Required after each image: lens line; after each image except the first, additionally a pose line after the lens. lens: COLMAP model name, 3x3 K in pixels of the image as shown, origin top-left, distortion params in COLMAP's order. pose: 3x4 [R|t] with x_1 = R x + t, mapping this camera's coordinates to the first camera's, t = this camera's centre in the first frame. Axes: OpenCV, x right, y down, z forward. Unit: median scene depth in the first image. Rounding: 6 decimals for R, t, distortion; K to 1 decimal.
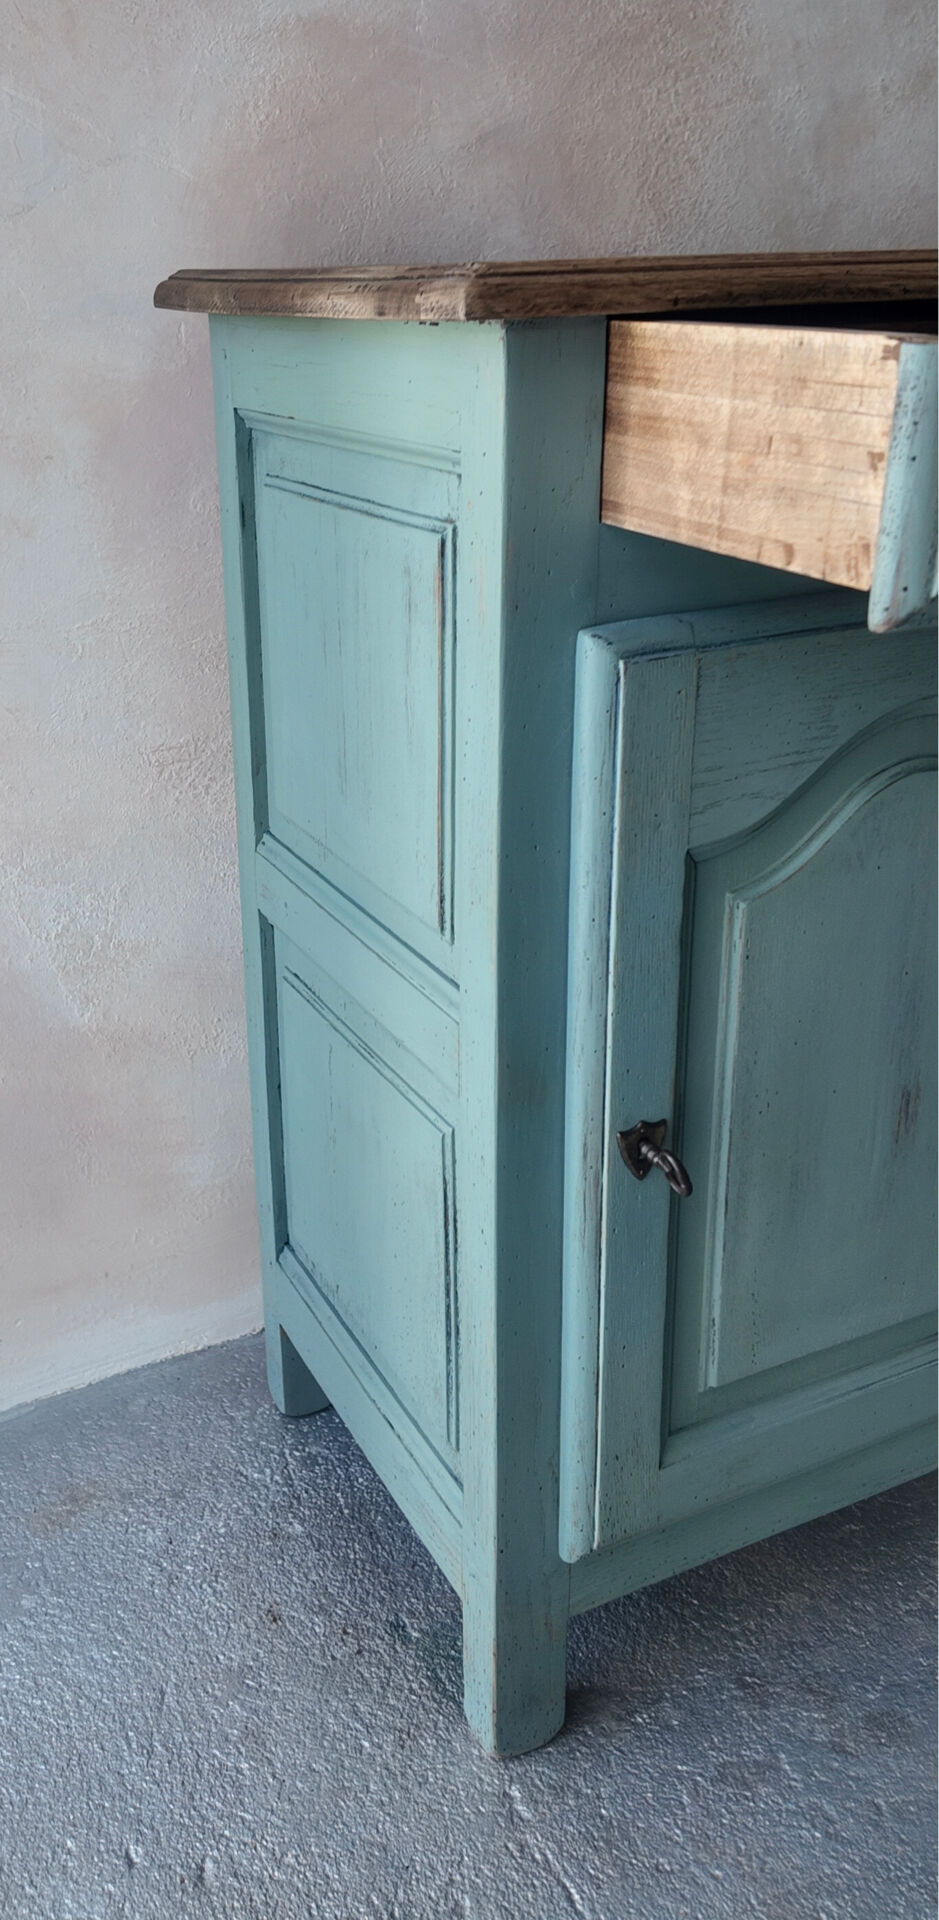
lens RADIAL K [[1579.3, 0, 347.4], [0, 1579.3, 871.0], [0, 0, 1]] dist [0.005135, -0.004701]
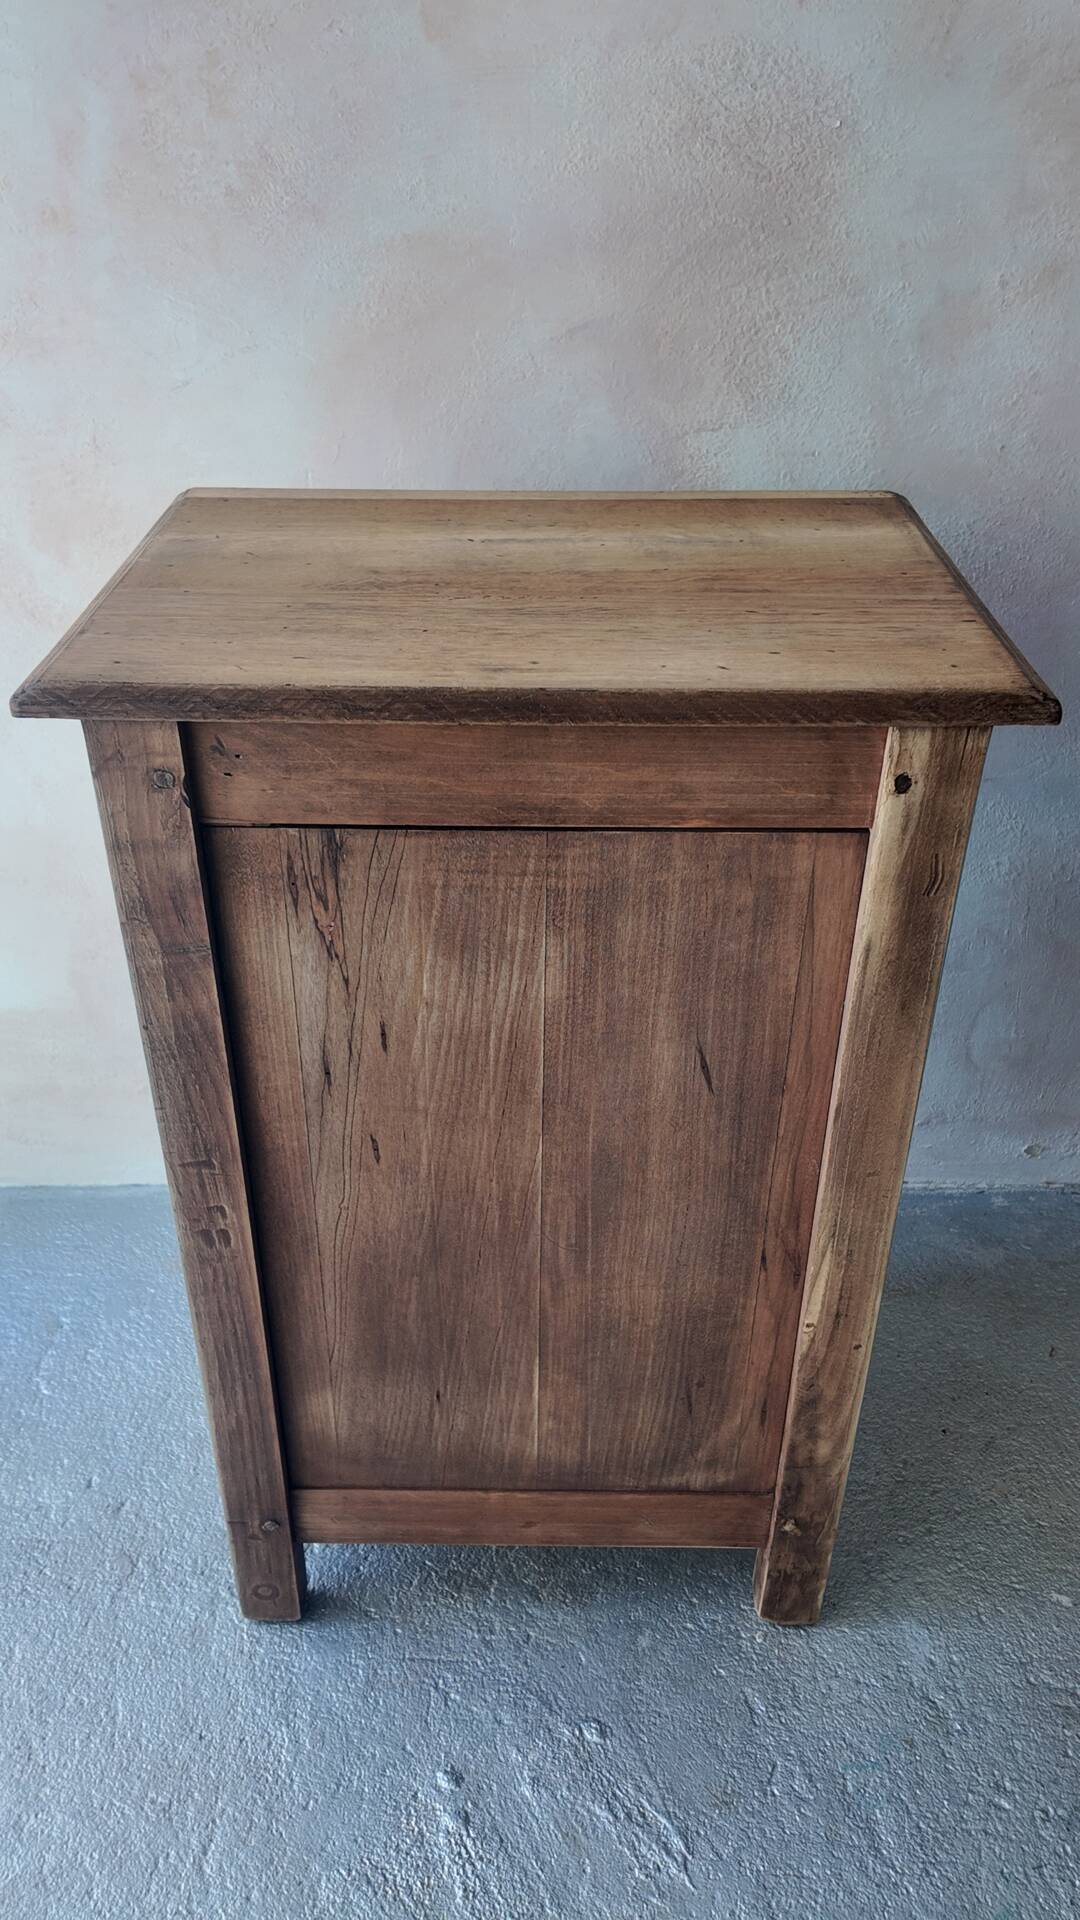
lens RADIAL K [[1429.2, 0, 536.5], [0, 1429.2, 965.9], [0, 0, 1]] dist [0.032785, -0.046935]
pose [[0.915403, 0.242419, -0.321357, 0.556635], [-0.168550, 0.955804, 0.240895, -0.279480], [0.365552, -0.166351, 0.915805, -0.084114]]
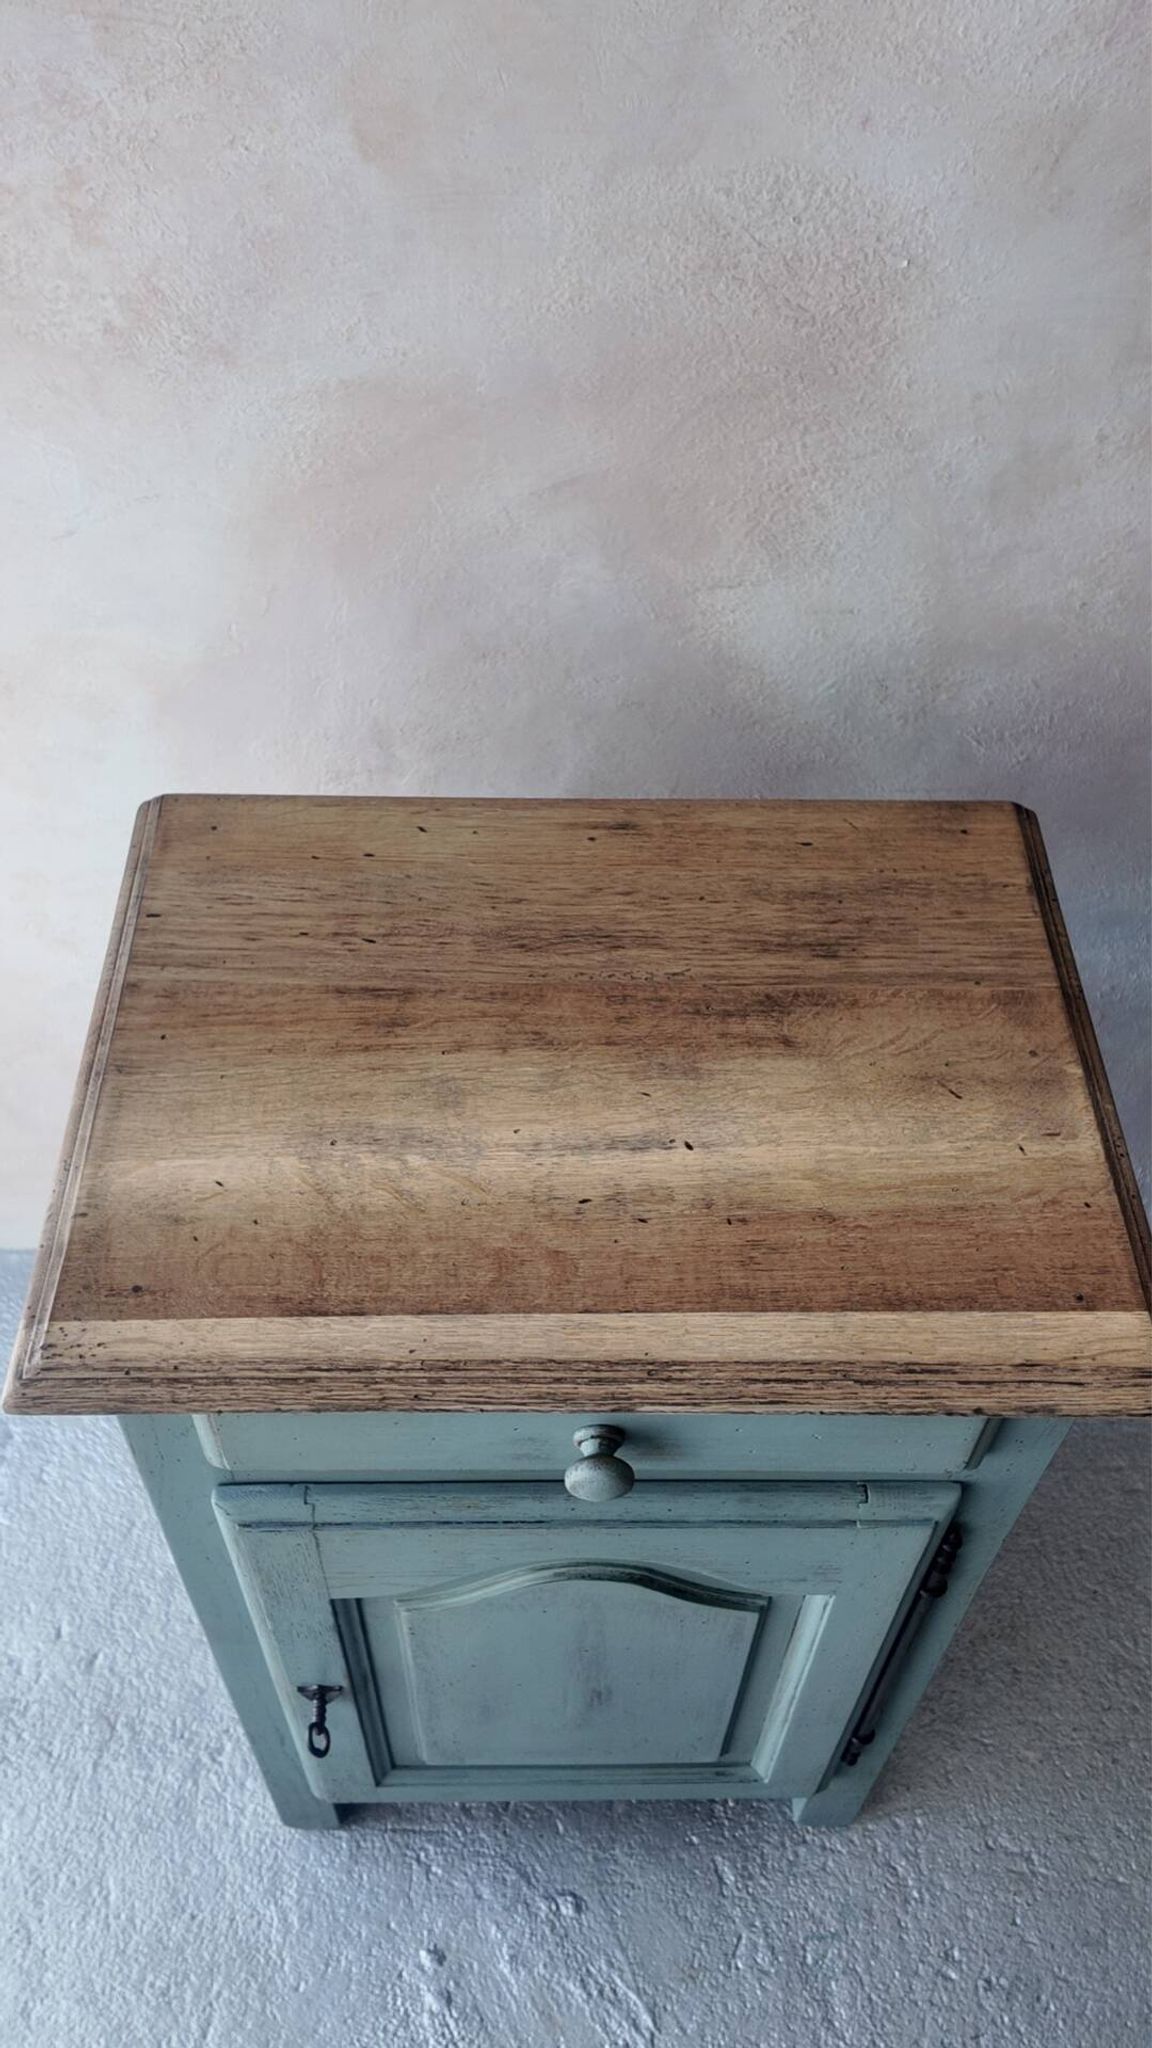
lens RADIAL K [[1661.5, 0, 570.2], [0, 1661.5, 1029.9], [0, 0, 1]] dist [0.048102, -0.077264]
pose [[0.922120, 0.327617, -0.205822, 0.429746], [-0.183017, 0.838040, 0.513998, -0.748543], [0.340882, -0.436299, 0.832732, 0.032547]]
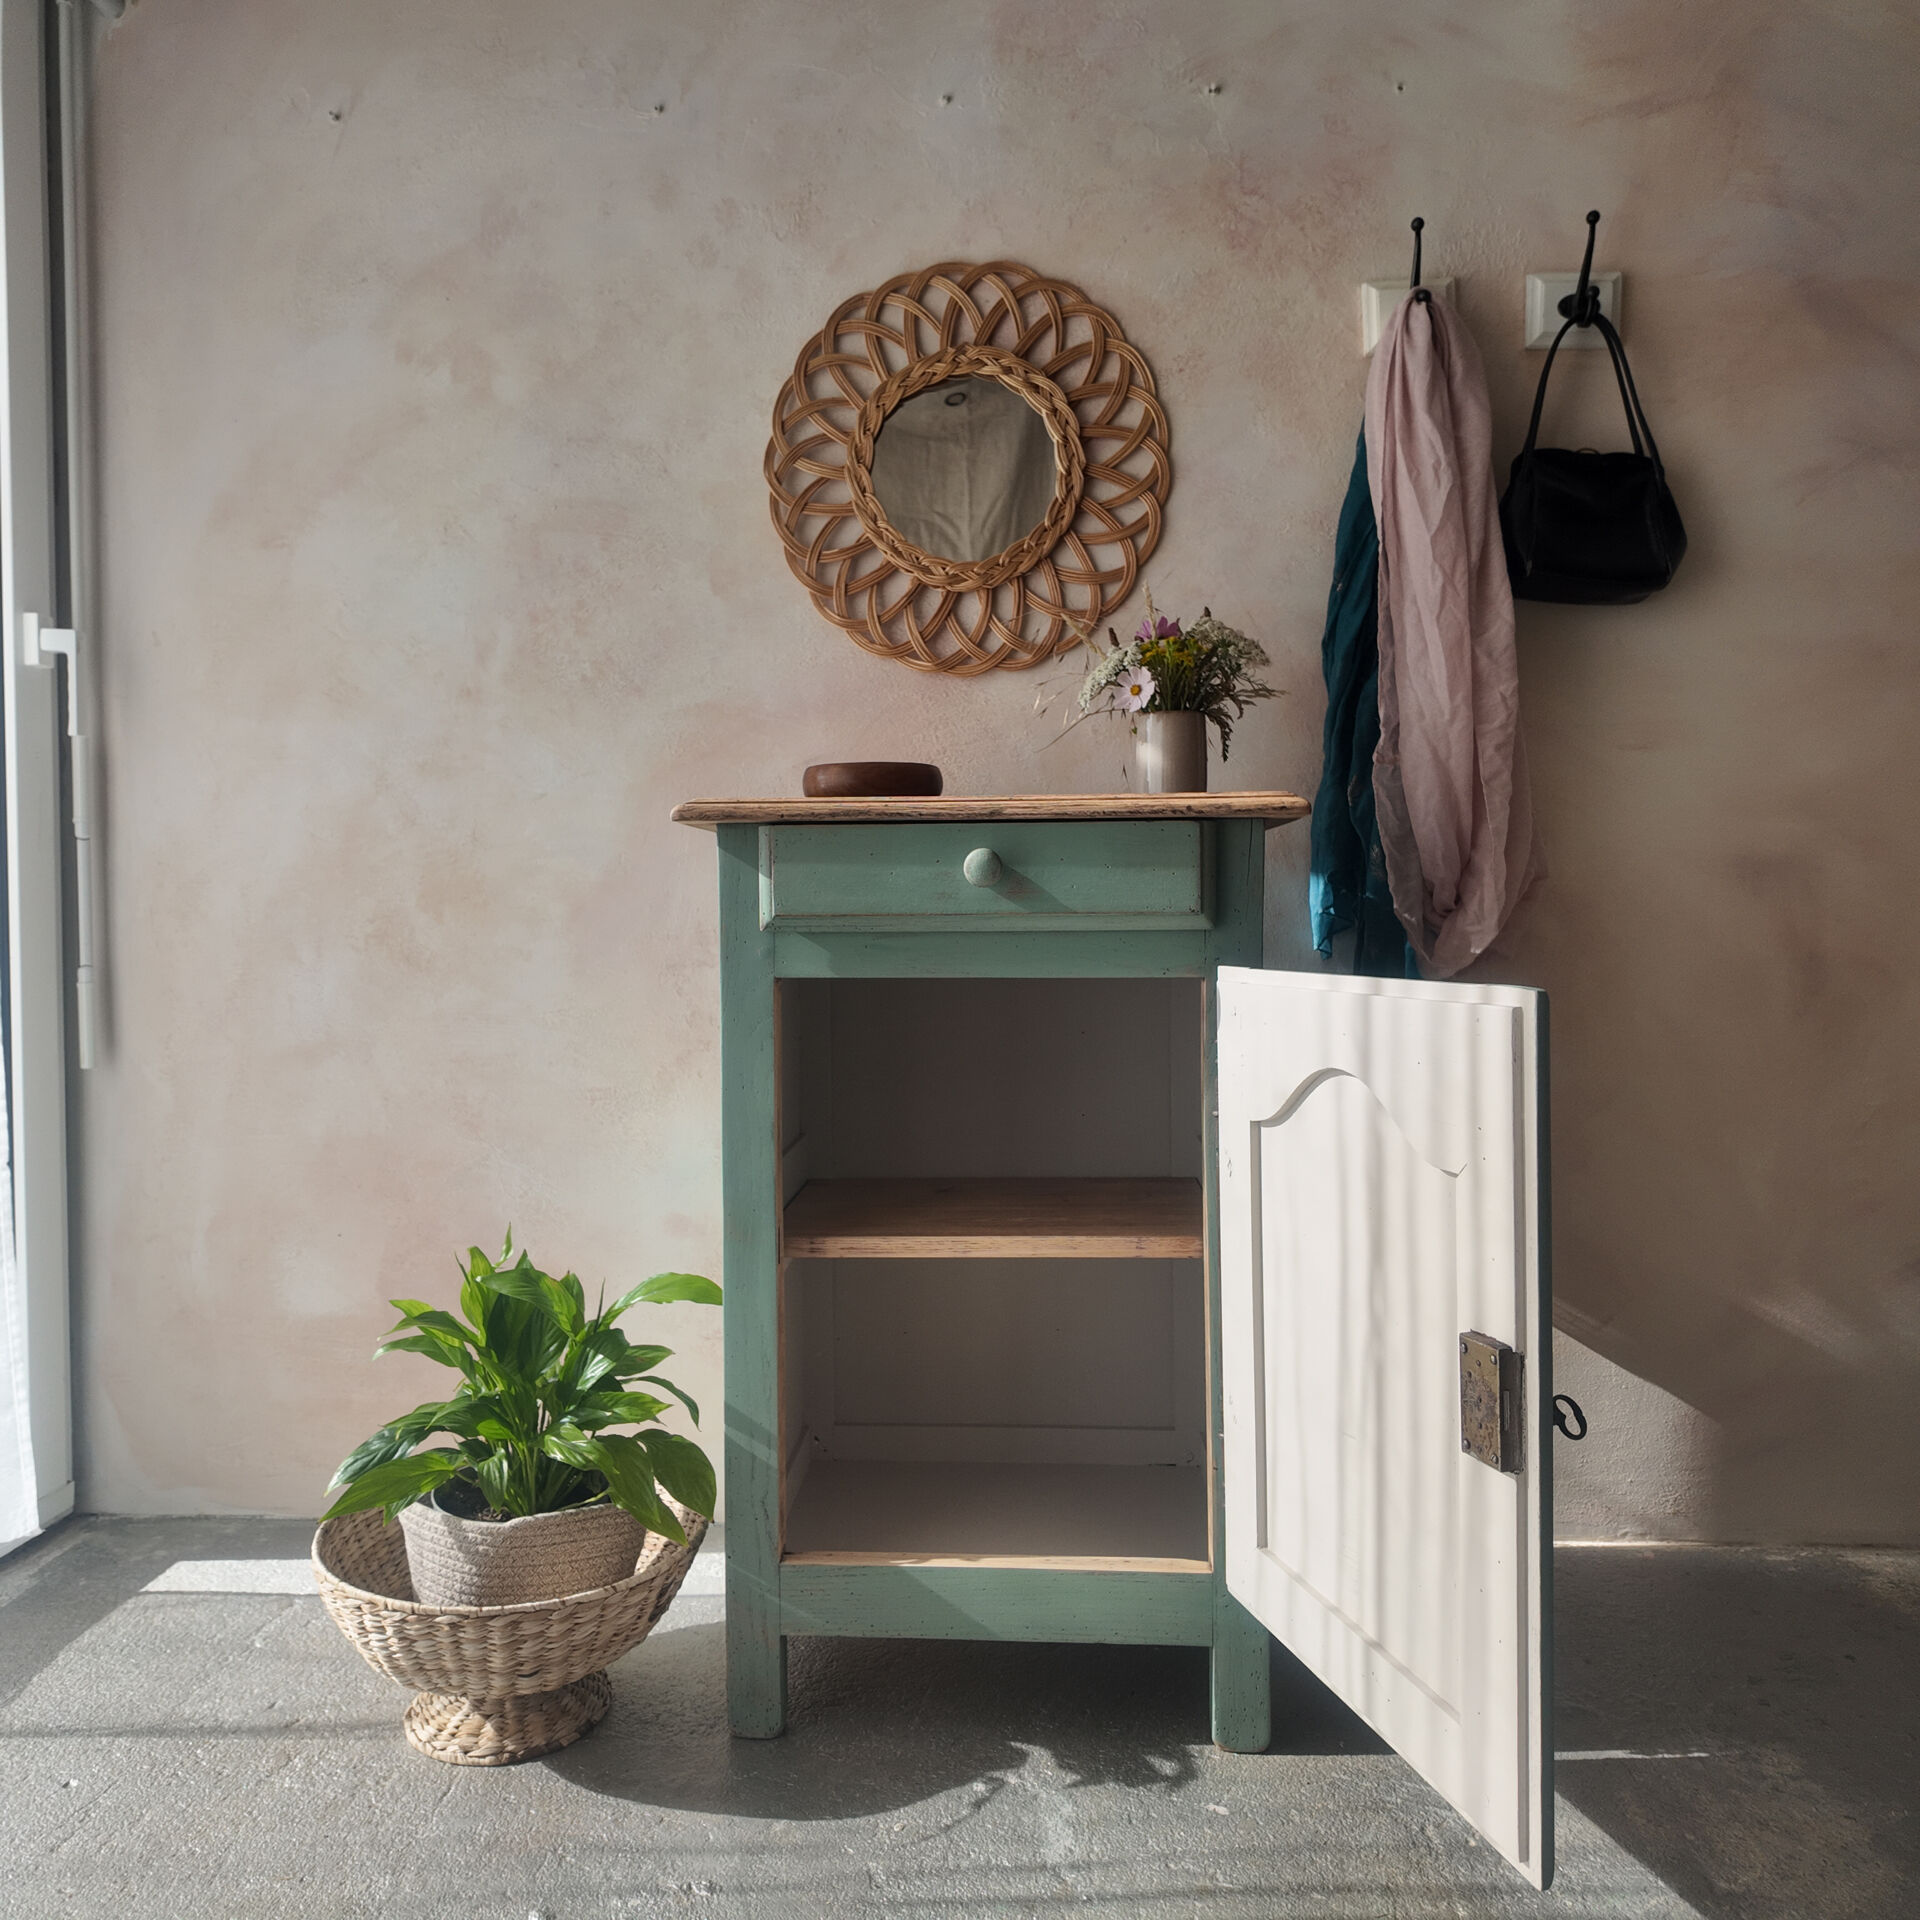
lens RADIAL K [[1436.7, 0, 960.1], [0, 1436.7, 961.4], [0, 0, 1]] dist [0.018298, -0.019142]
pose [[0.896094, 0.041818, -0.441890, 1.004246], [-0.183168, 0.941670, -0.282326, 0.168611], [0.404308, 0.333931, 0.851484, -0.217204]]
